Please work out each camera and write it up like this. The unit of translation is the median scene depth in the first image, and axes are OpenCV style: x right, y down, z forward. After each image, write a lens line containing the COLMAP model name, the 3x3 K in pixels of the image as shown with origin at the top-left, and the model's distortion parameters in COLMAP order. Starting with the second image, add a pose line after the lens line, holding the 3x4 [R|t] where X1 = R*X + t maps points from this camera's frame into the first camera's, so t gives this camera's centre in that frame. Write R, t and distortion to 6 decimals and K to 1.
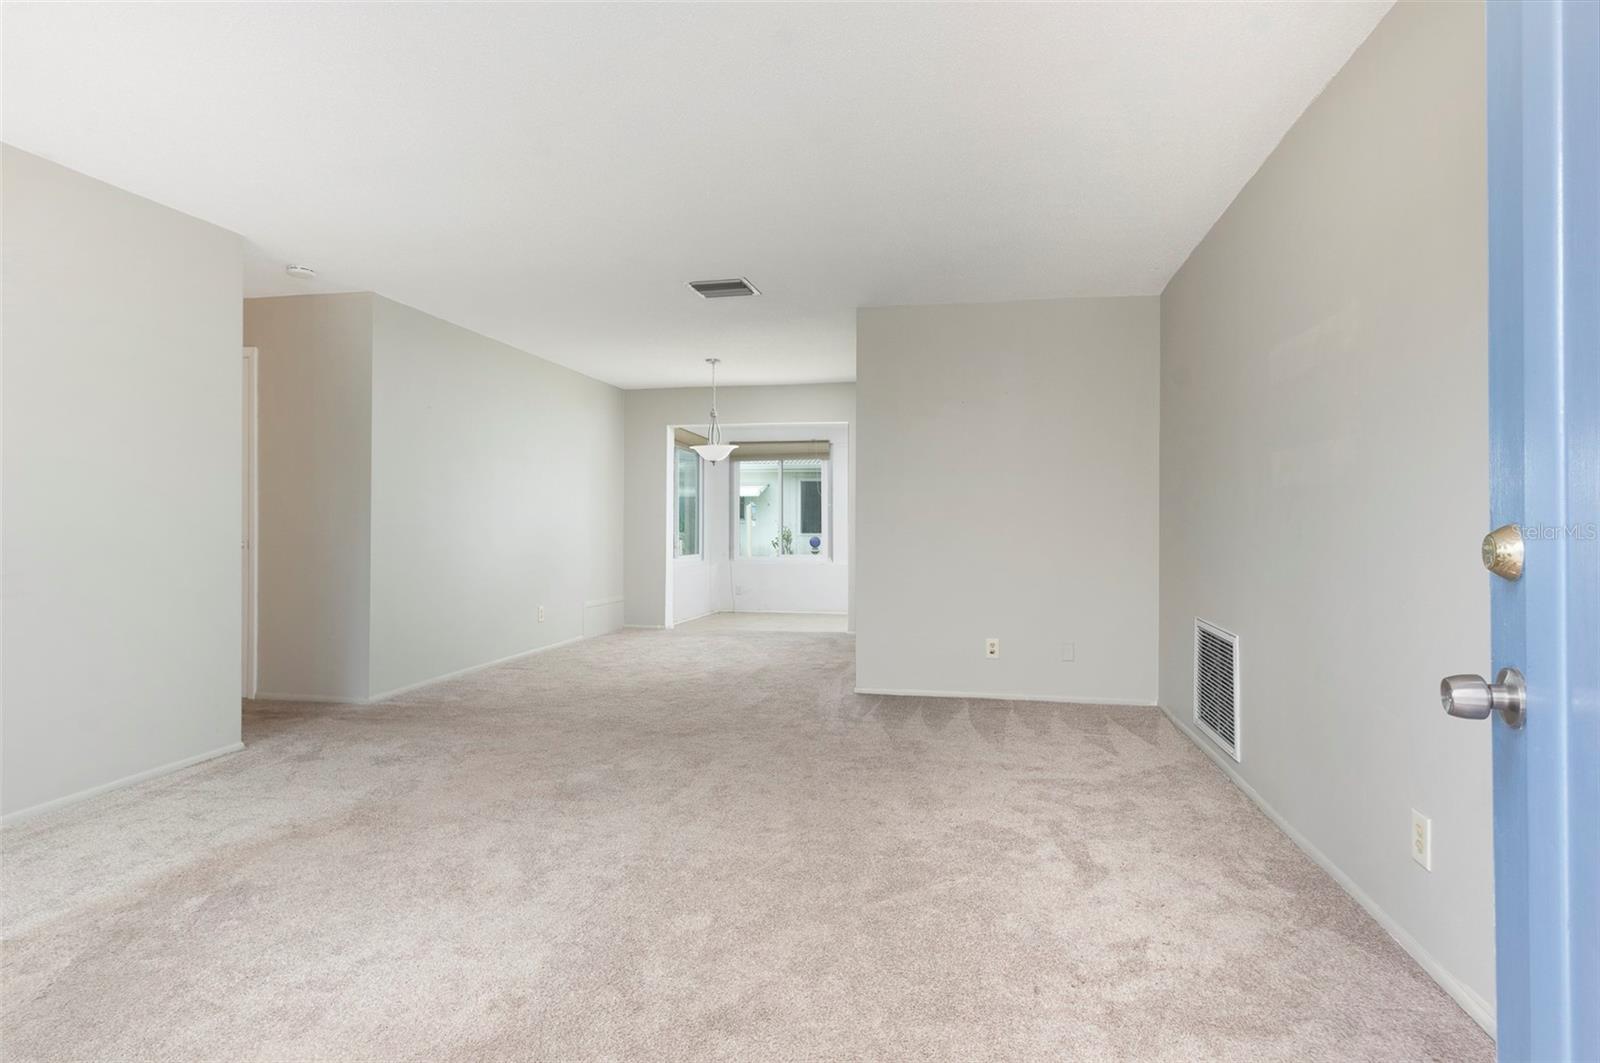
lens RADIAL K [[862.5, 0, 811.1], [0, 862.5, 527.0], [0, 0, 1]] dist [-0.006852, -0.004609]
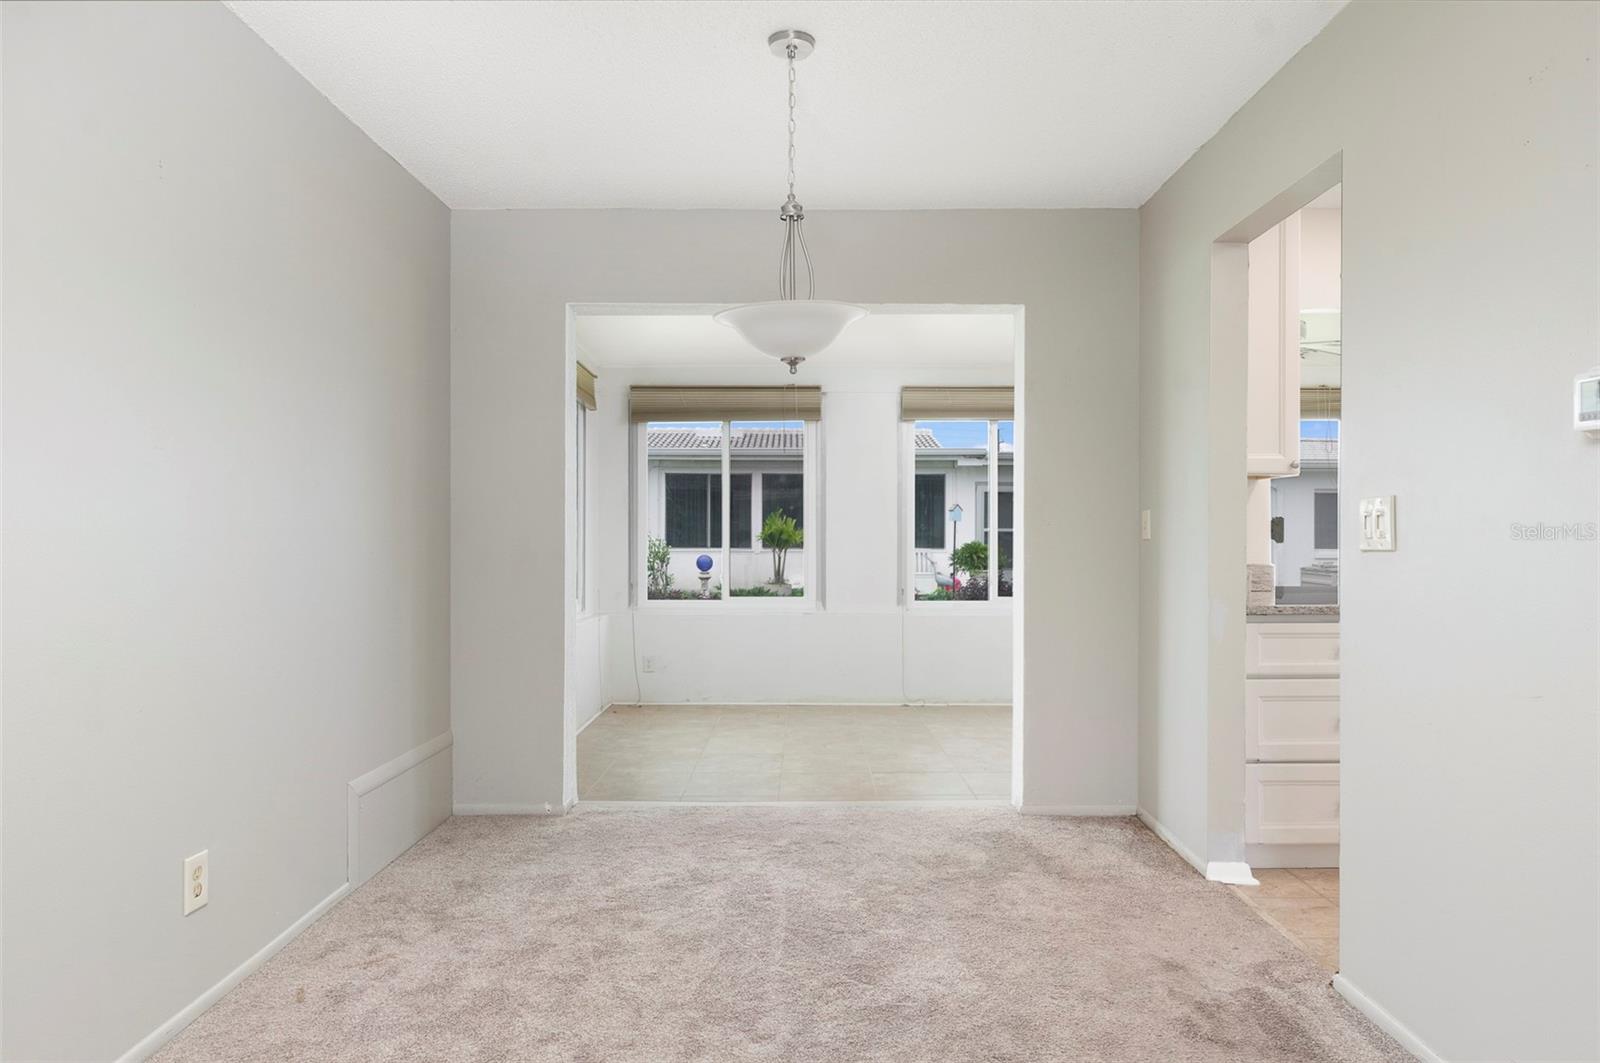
lens RADIAL K [[984.4, 0, 801.7], [0, 984.4, 522.6], [0, 0, 1]] dist [-0.000213, 0.000039]
pose [[0.981554, -0.000175, 0.191183, -0.248760], [0.002211, 0.999943, -0.010439, -0.017965], [-0.191170, 0.010669, 0.981499, 0.895944]]
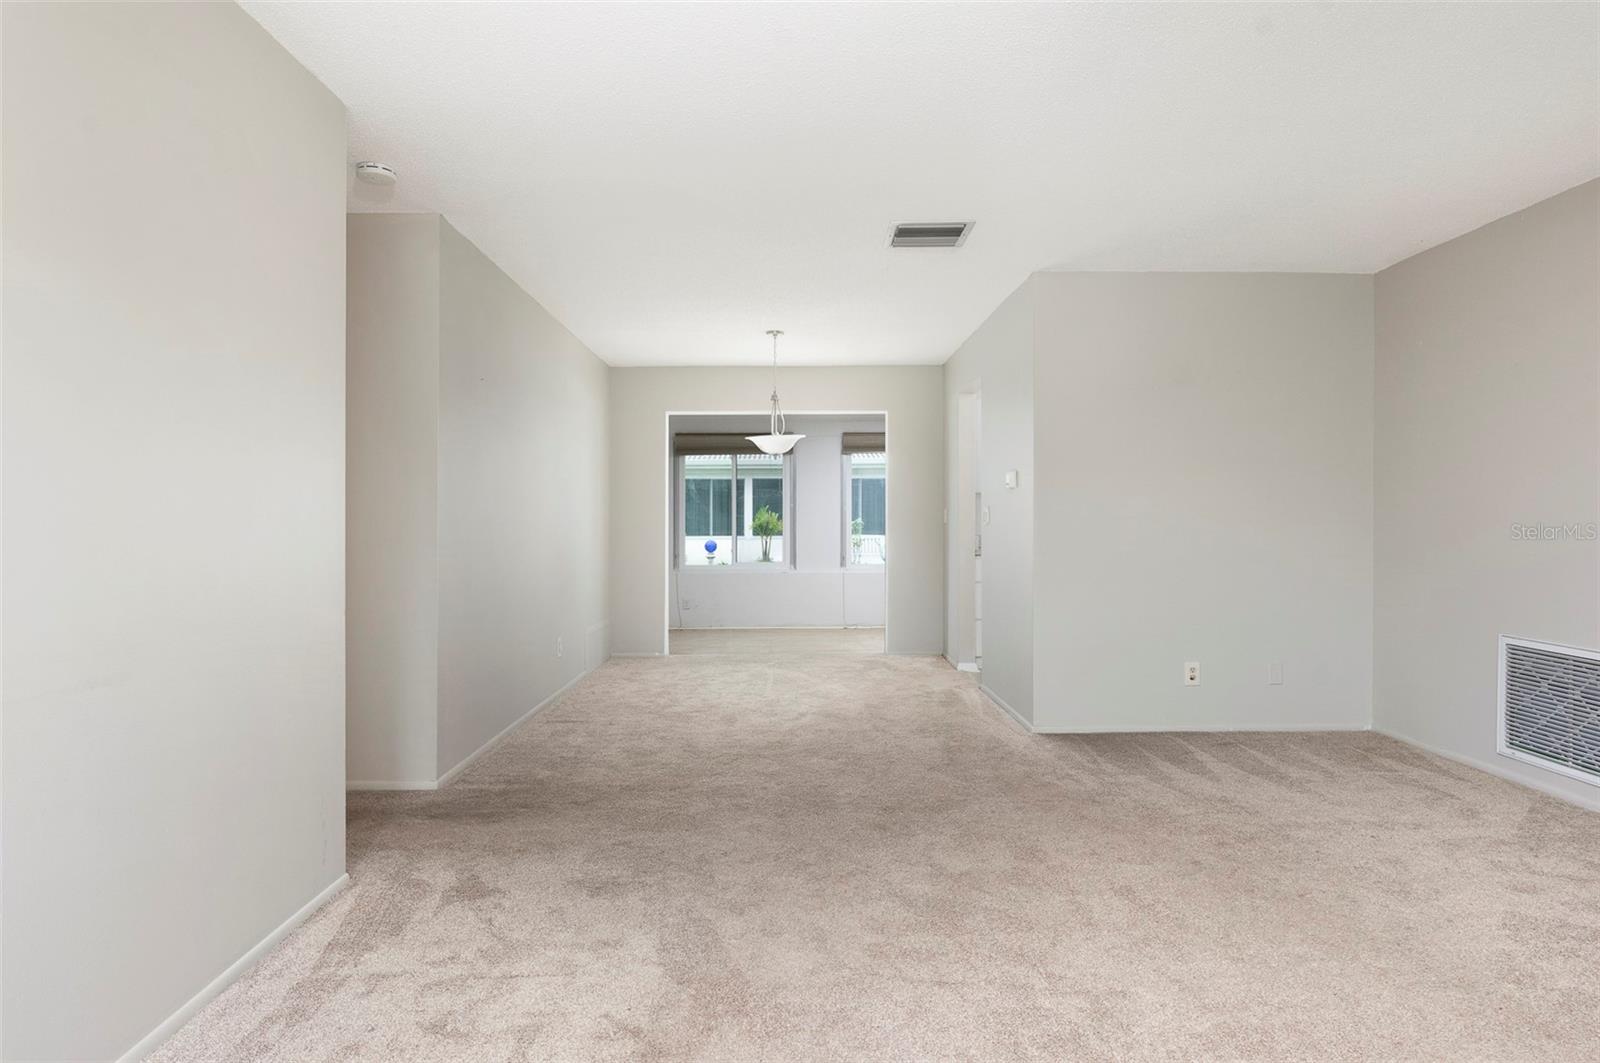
lens RADIAL K [[901.6, 0, 791.0], [0, 901.6, 528.2], [0, 0, 1]] dist [-0.021926, -0.000612]
pose [[0.979967, -0.008522, 0.198978, -0.377203], [0.008092, 0.999963, 0.002975, -0.011110], [-0.198996, -0.001305, 0.980000, 0.209458]]
